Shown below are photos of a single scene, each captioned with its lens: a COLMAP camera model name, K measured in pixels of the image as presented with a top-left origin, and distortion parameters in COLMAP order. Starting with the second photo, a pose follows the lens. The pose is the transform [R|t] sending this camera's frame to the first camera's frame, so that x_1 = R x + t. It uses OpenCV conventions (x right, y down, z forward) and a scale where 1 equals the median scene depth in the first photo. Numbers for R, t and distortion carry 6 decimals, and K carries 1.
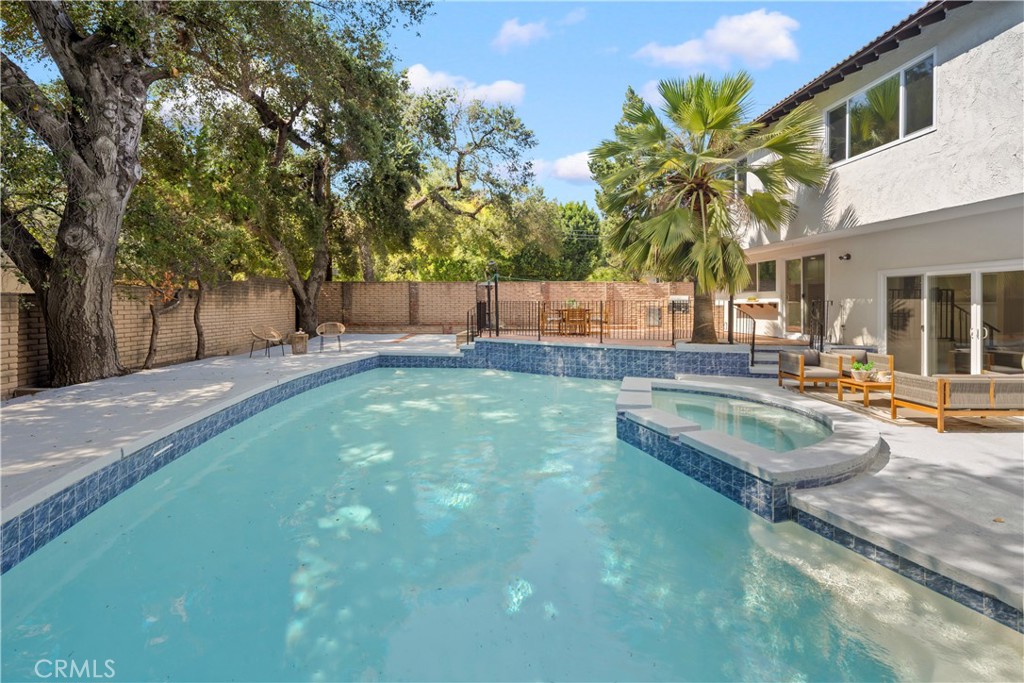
lens RADIAL K [[483.8, 0, 487.5], [0, 483.8, 305.8], [0, 0, 1]] dist [0.001027, -0.001465]
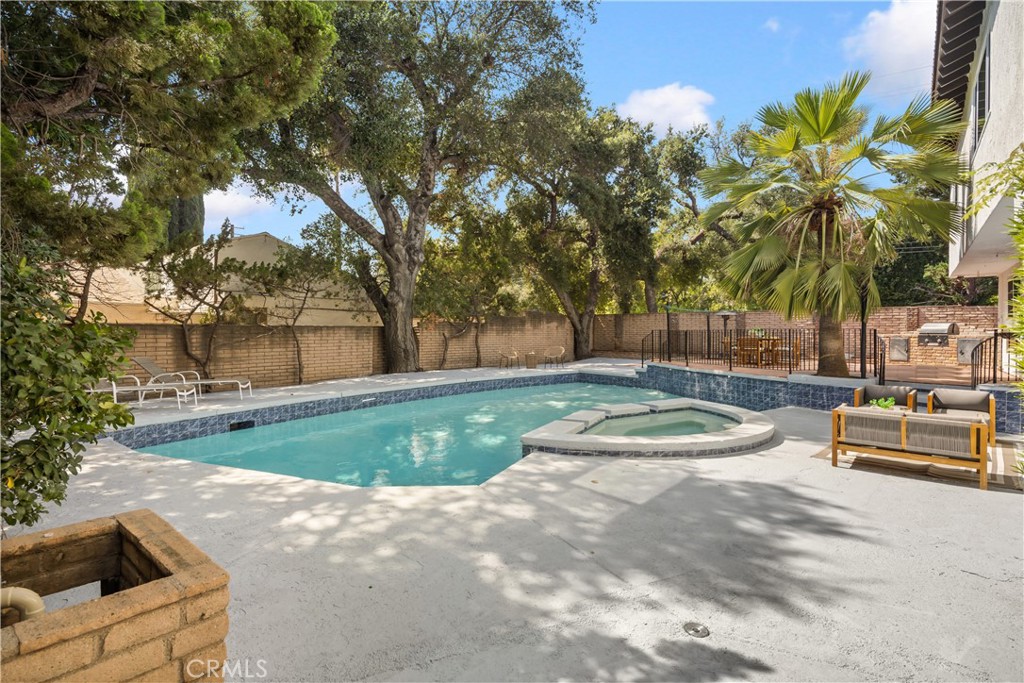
lens RADIAL K [[483.8, 0, 516.2], [0, 483.8, 337.8], [0, 0, 1]] dist [0.001027, -0.001465]
pose [[0.744252, 0.009499, -0.667832, 0.604870], [-0.007469, 0.999955, 0.005899, 0.004144], [0.667857, 0.000597, 0.744289, -0.072697]]
